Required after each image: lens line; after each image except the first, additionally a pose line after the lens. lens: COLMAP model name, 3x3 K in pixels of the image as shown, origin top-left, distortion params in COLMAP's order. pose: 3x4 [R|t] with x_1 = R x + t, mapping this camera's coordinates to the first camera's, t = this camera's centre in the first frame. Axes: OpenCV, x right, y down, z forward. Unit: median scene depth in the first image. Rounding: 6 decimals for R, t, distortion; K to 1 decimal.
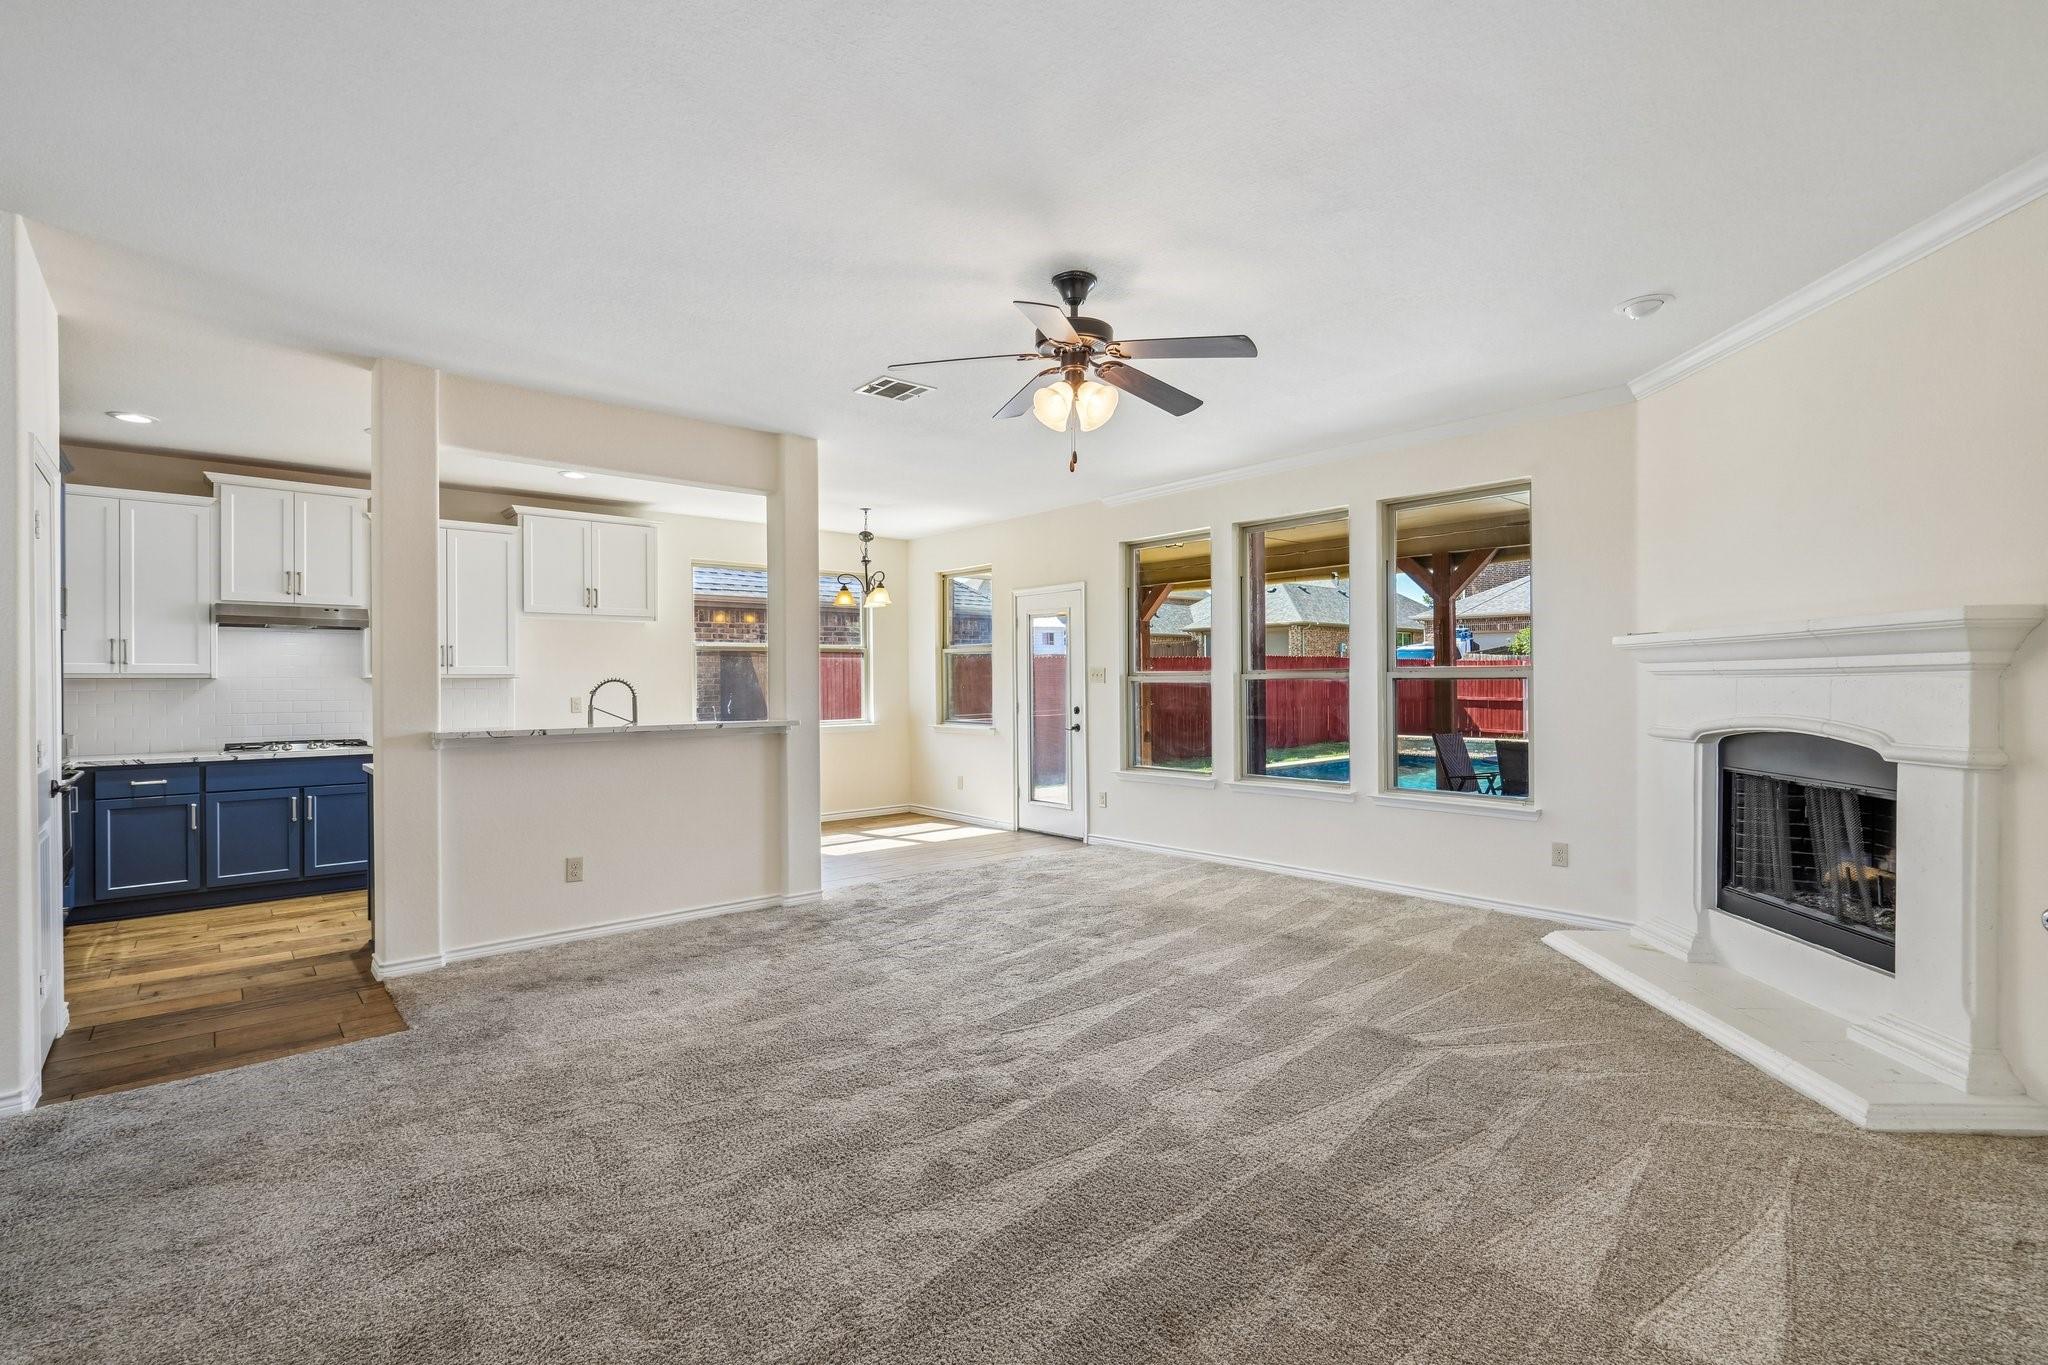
lens RADIAL K [[936.4, 0, 1031.1], [0, 936.4, 680.4], [0, 0, 1]] dist [-0.003330, 0.002460]
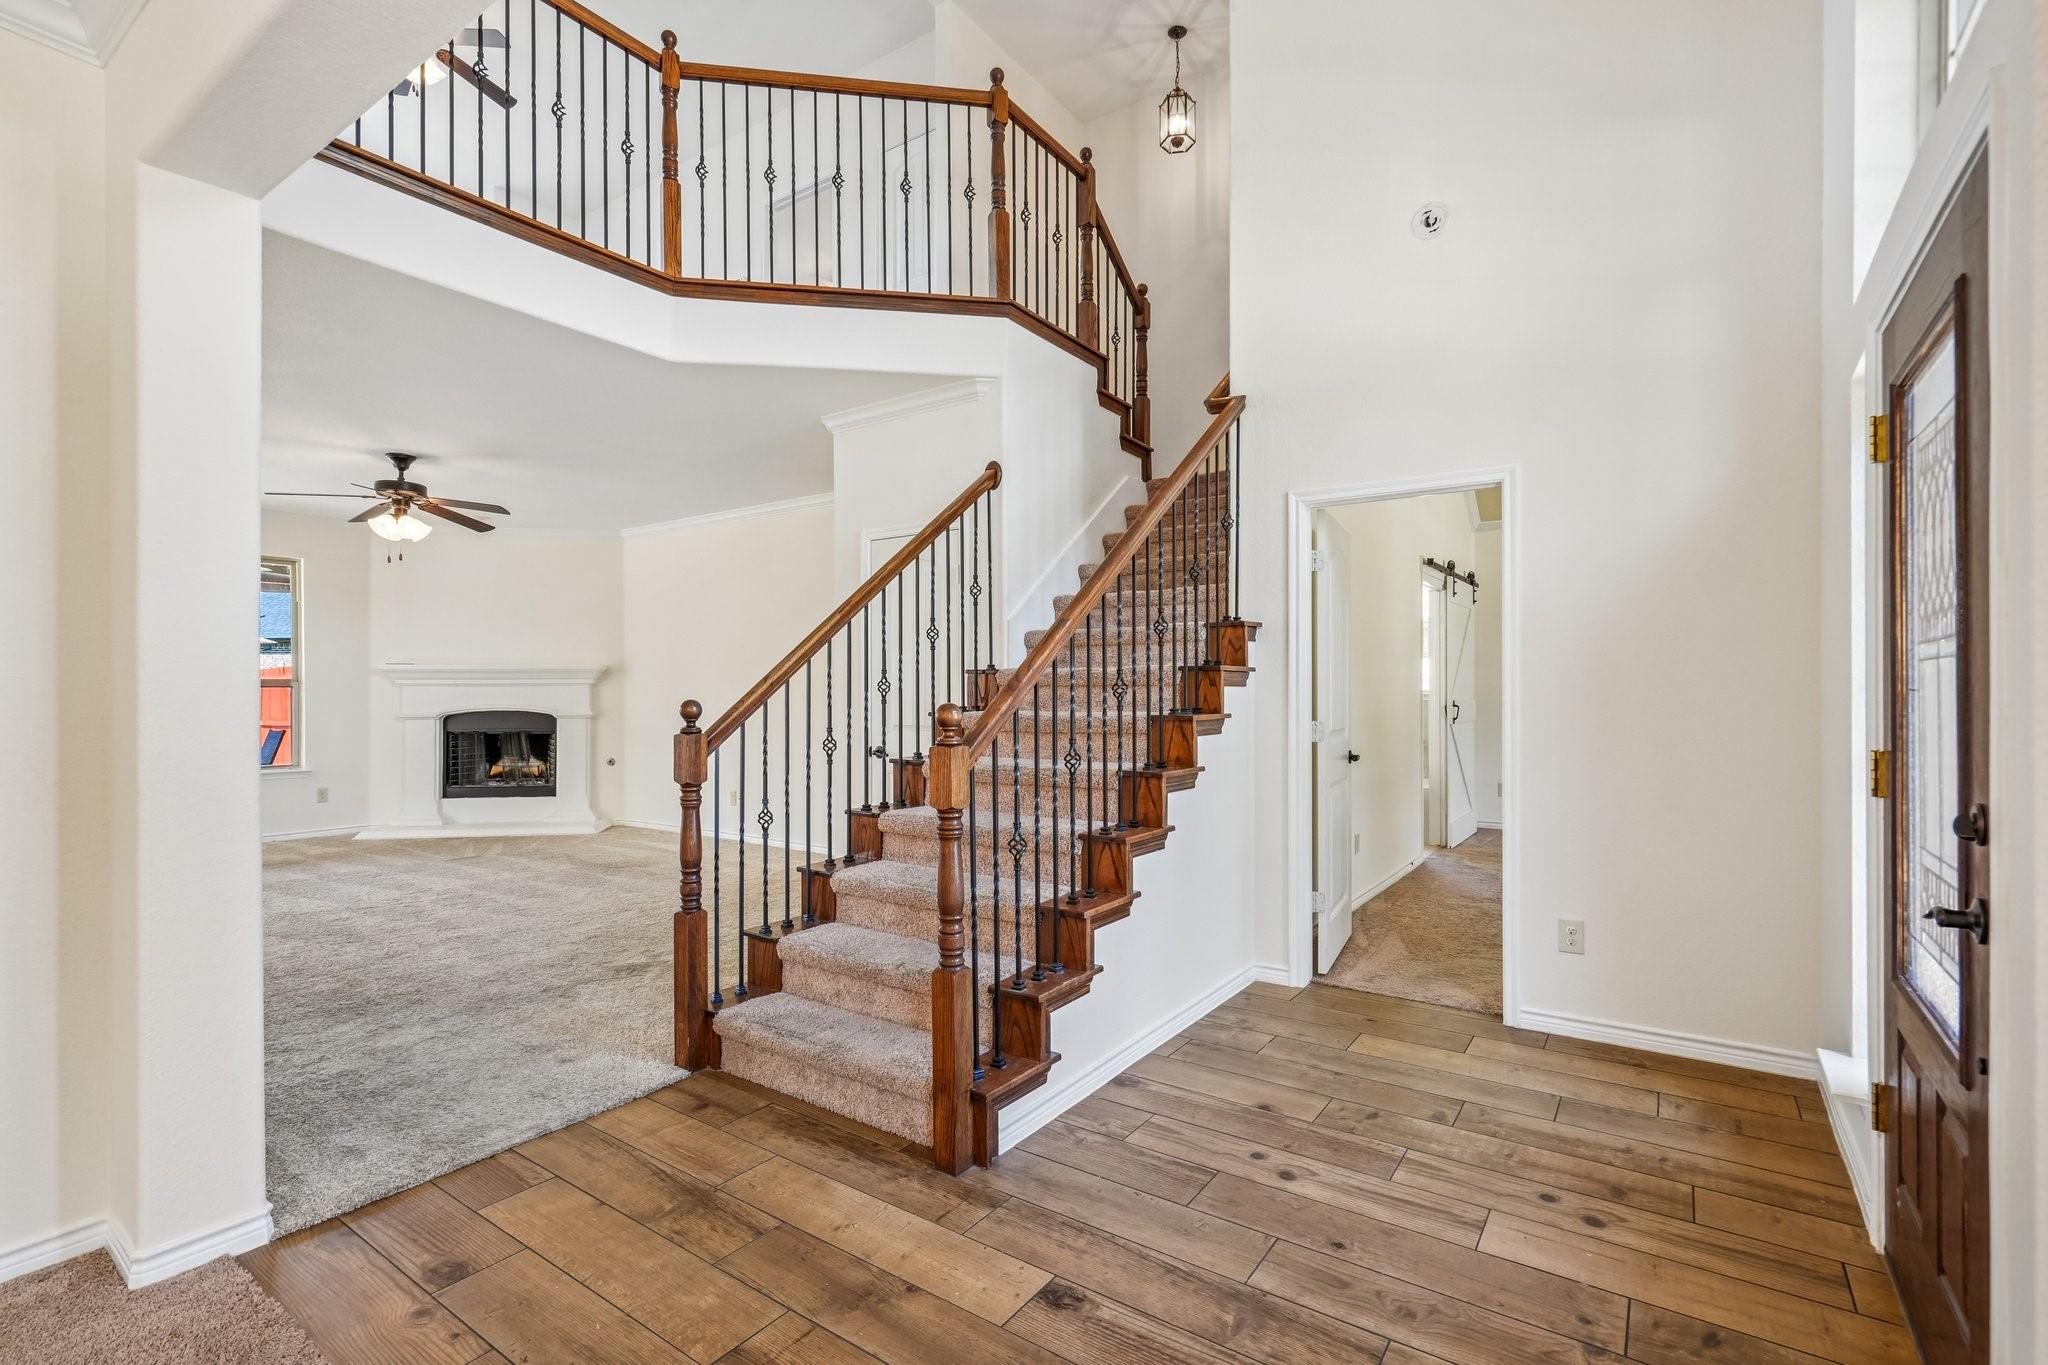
lens RADIAL K [[936.4, 0, 1027.5], [0, 936.4, 687.2], [0, 0, 1]] dist [-0.003330, 0.002460]
pose [[-0.241679, 0.004602, 0.970345, -1.623709], [0.000397, 0.999989, -0.004644, 0.006915], [-0.970356, -0.000737, -0.241679, 0.249150]]
